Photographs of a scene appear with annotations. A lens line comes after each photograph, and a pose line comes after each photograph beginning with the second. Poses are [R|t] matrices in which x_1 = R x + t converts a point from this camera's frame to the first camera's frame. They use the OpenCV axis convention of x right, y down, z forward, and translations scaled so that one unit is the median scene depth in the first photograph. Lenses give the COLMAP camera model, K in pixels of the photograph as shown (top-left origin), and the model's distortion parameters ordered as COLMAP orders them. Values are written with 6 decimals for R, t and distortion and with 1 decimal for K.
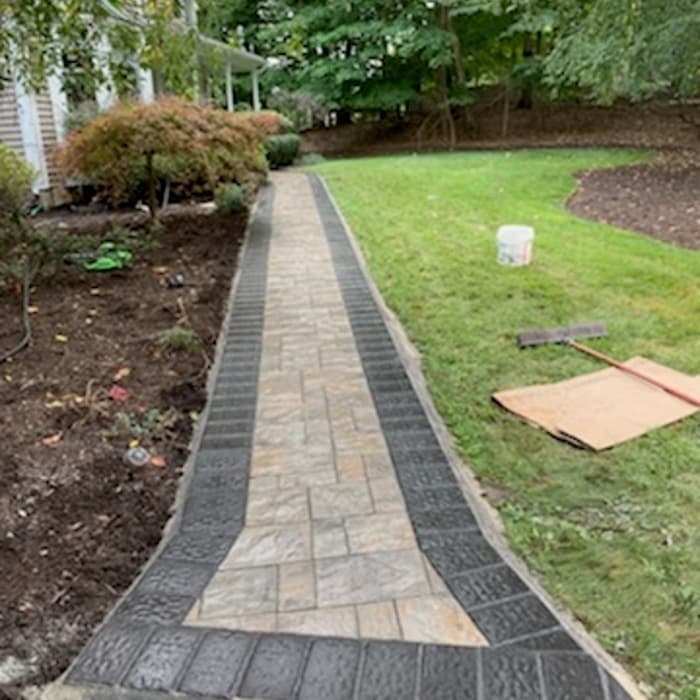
lens RADIAL K [[715.0, 0, 350.0], [0, 715.0, 350.0], [0, 0, 1]] dist [0.040469, -0.090260]
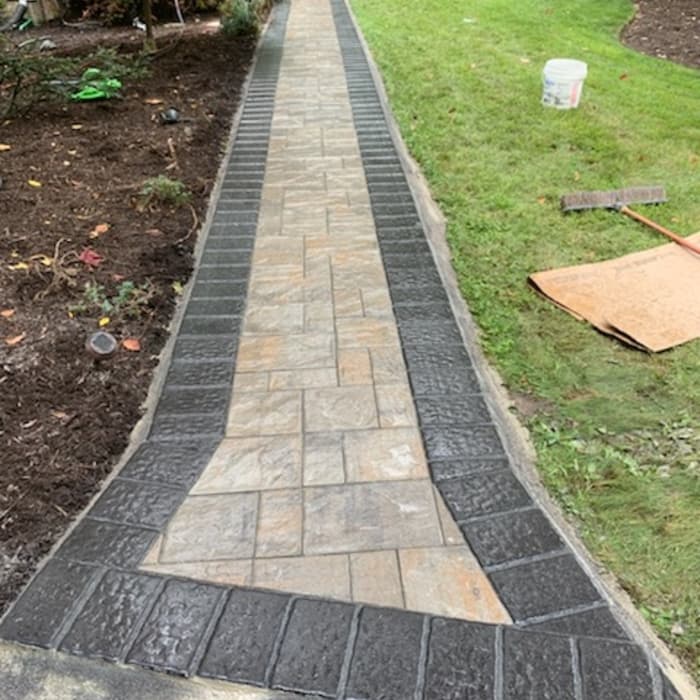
lens RADIAL K [[715.0, 0, 350.0], [0, 715.0, 350.0], [0, 0, 1]] dist [0.040469, -0.090260]
pose [[0.999116, 0.035908, -0.021878, 0.011478], [-0.030184, 0.974724, 0.221363, -0.033831], [0.029274, -0.220506, 0.974946, 0.163873]]
